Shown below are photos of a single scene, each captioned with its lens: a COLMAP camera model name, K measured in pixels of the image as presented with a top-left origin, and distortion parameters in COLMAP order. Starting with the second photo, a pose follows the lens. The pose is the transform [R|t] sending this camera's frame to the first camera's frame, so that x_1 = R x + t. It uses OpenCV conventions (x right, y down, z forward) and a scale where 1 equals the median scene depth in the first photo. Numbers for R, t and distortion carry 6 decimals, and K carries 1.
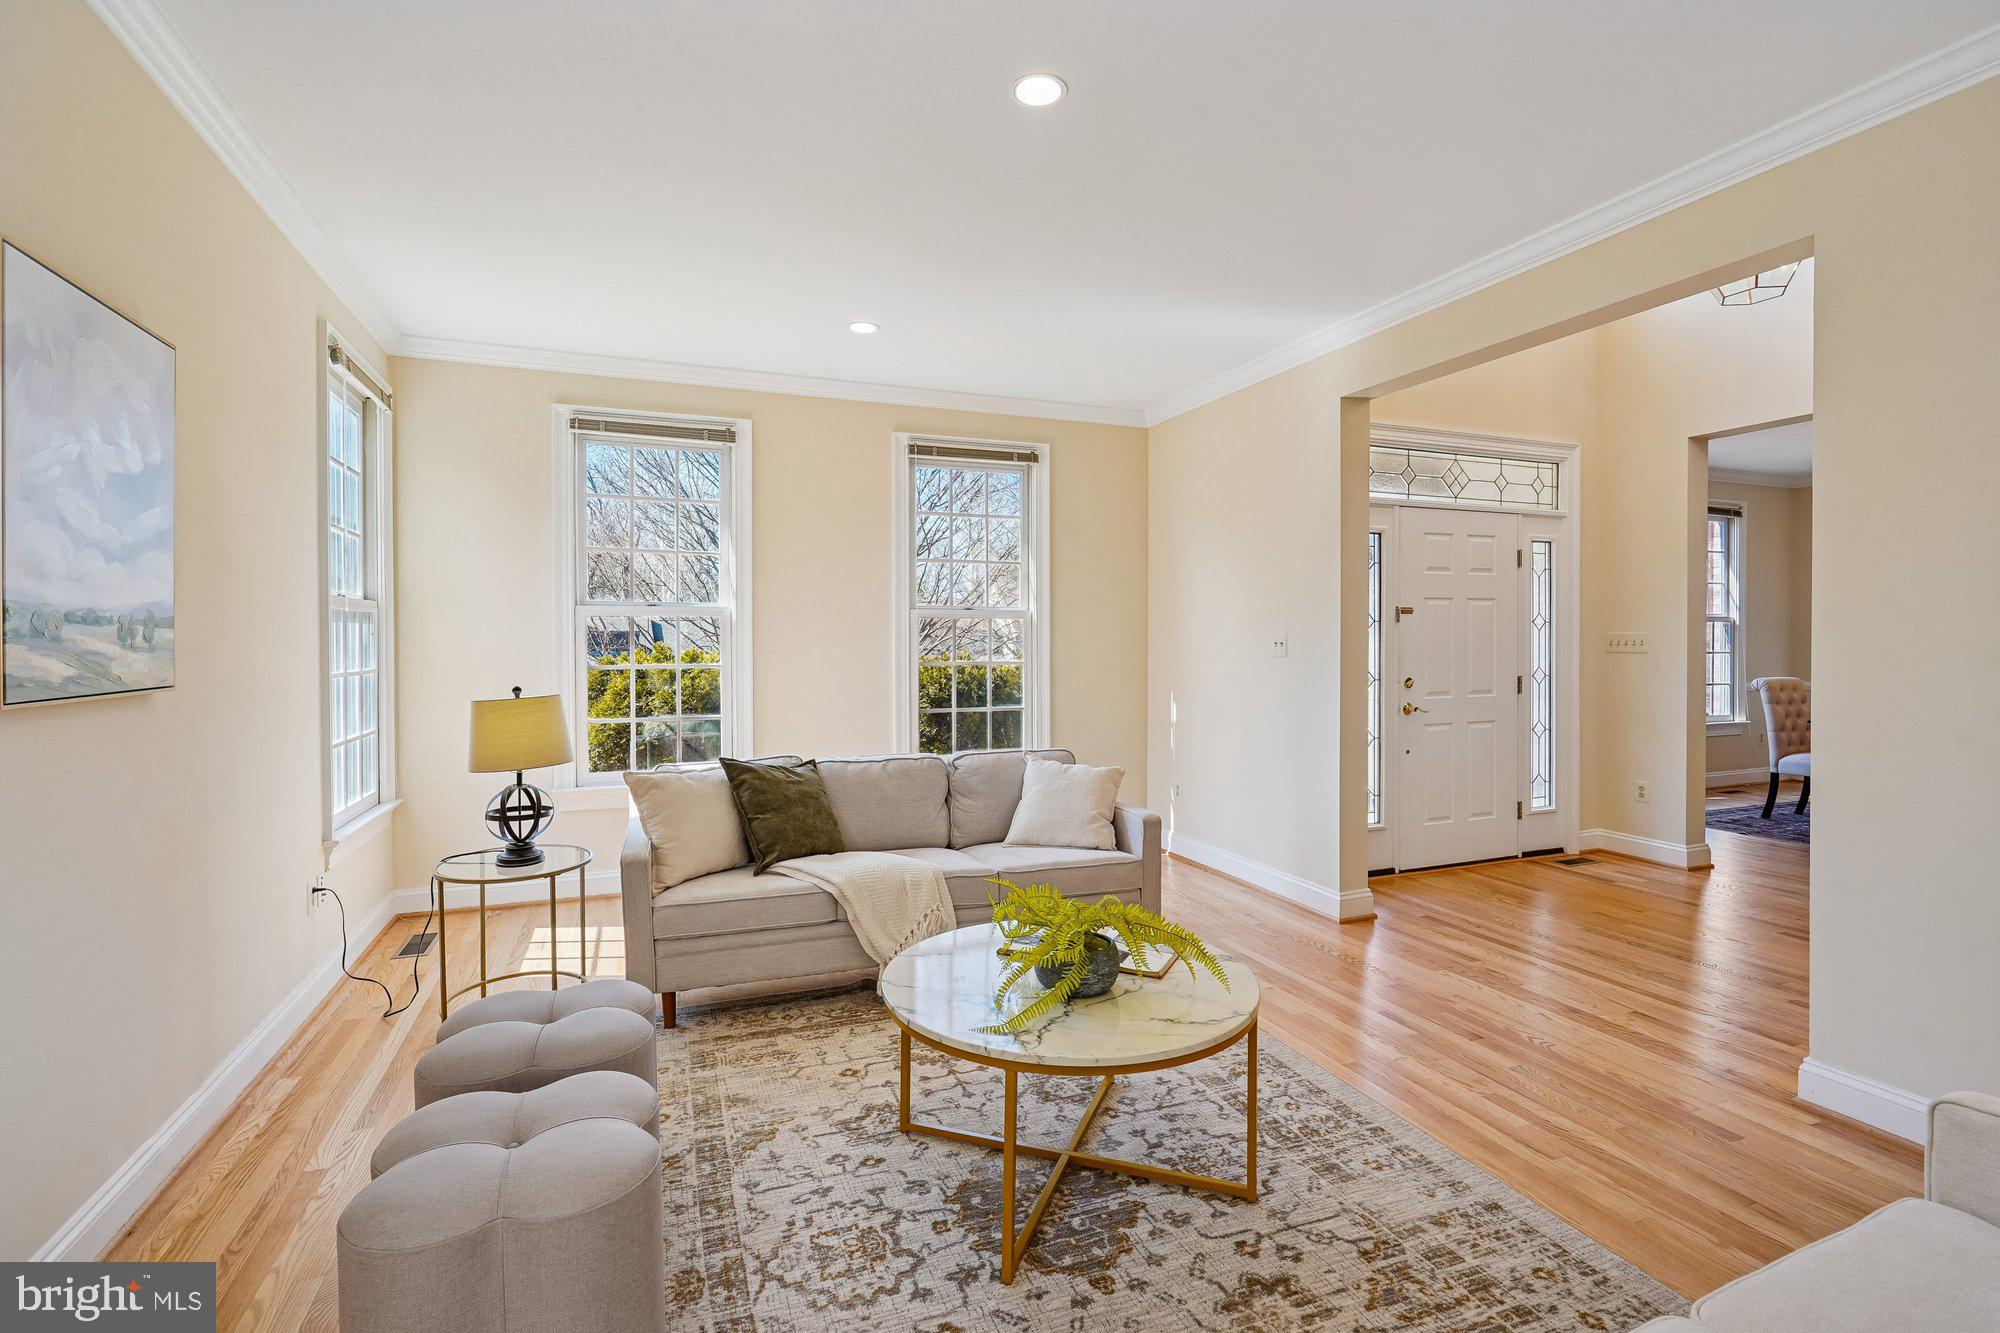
lens RADIAL K [[925.3, 0, 1003.9], [0, 925.3, 653.5], [0, 0, 1]] dist [-0.001631, 0.000343]
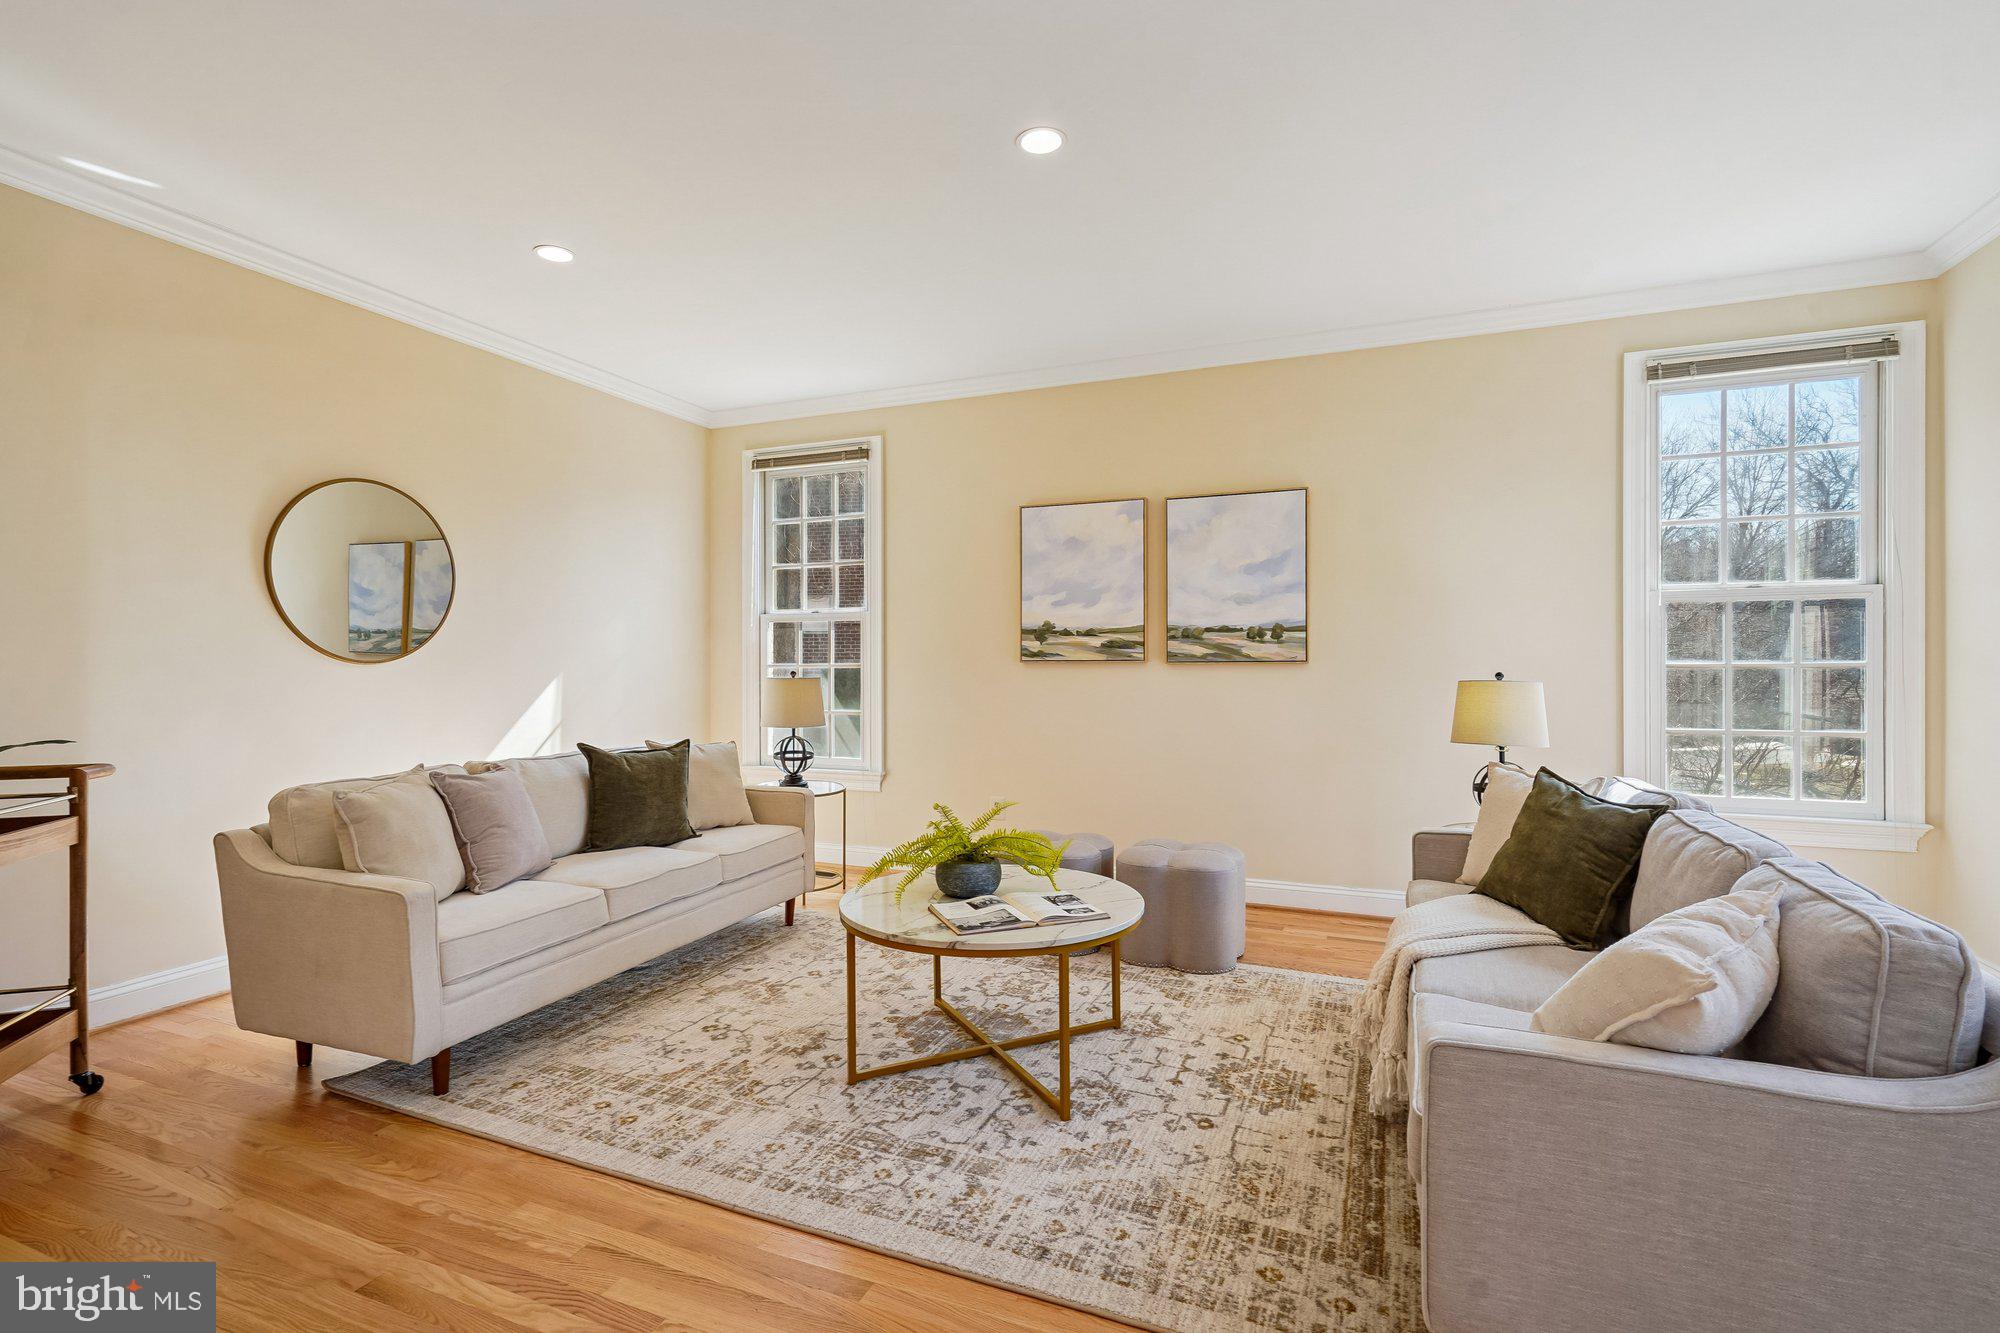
lens RADIAL K [[925.3, 0, 988.0], [0, 925.3, 674.8], [0, 0, 1]] dist [-0.001631, 0.000343]
pose [[-0.710085, 0.012983, -0.703997, 0.991667], [-0.003614, 0.999750, 0.022082, 0.024751], [0.704107, 0.018225, -0.709860, 1.981205]]
